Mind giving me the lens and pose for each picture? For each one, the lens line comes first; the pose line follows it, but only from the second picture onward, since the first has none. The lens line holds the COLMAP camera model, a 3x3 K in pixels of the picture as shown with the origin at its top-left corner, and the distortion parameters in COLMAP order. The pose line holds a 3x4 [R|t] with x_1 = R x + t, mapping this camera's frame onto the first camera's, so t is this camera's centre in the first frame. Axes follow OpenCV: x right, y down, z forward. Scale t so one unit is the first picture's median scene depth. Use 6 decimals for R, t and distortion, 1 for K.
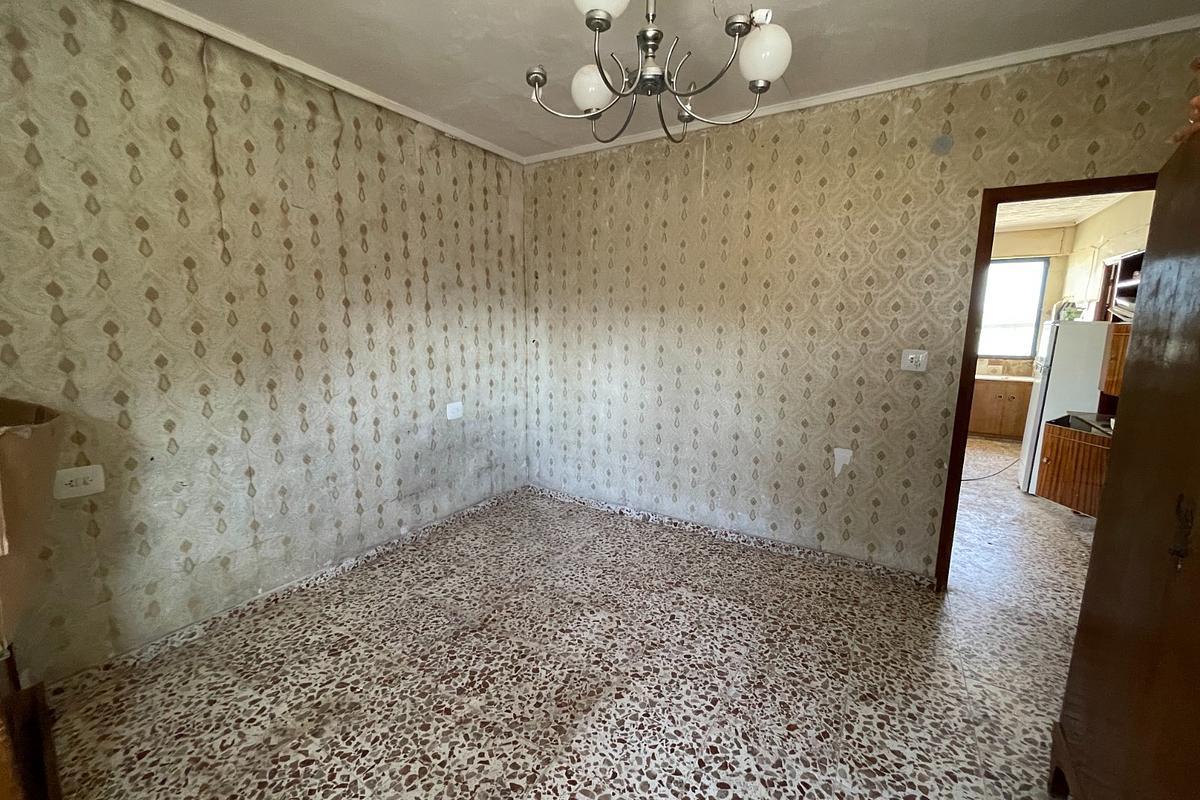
lens RADIAL K [[483.4, 0, 600.9], [0, 483.4, 398.7], [0, 0, 1]] dist [-0.000819, 0.001367]
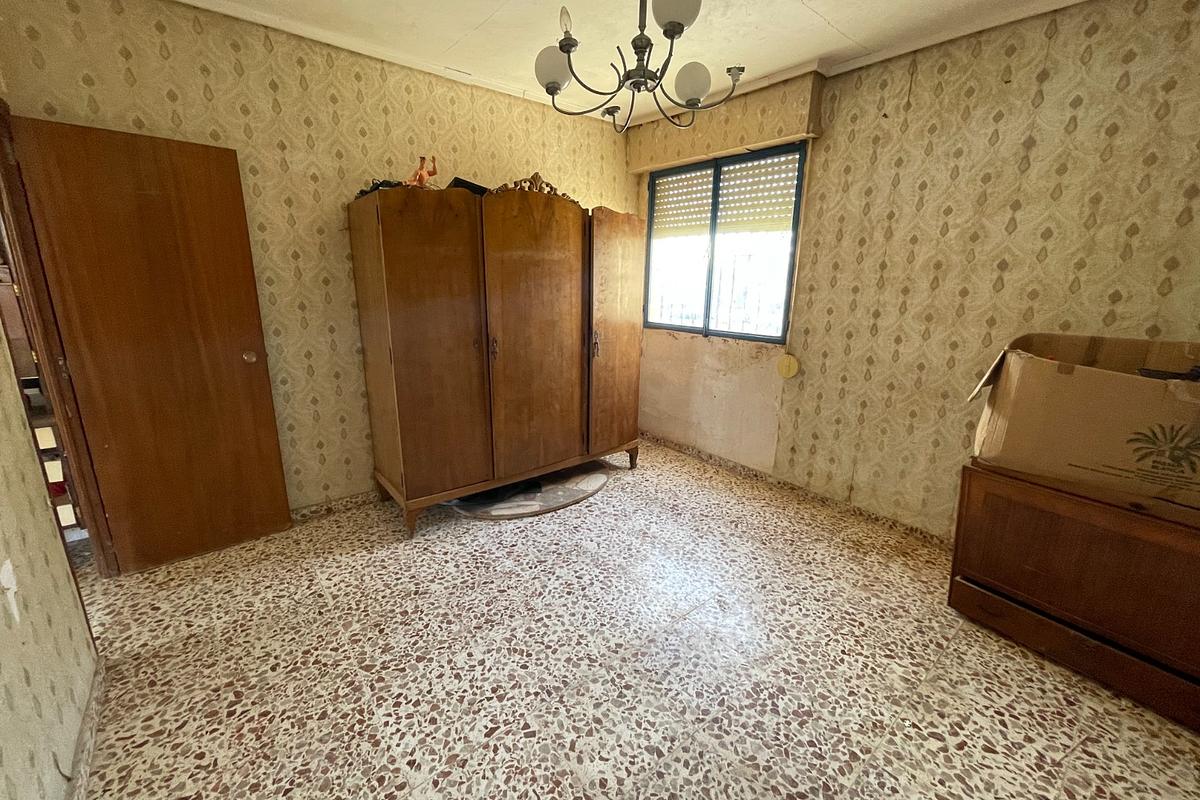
lens RADIAL K [[483.4, 0, 596.5], [0, 483.4, 399.0], [0, 0, 1]] dist [-0.000819, 0.001367]
pose [[-0.944539, -0.102915, 0.311857, -0.175070], [0.028467, 0.920393, 0.389957, -0.262942], [-0.327163, 0.377208, -0.866417, 1.600972]]
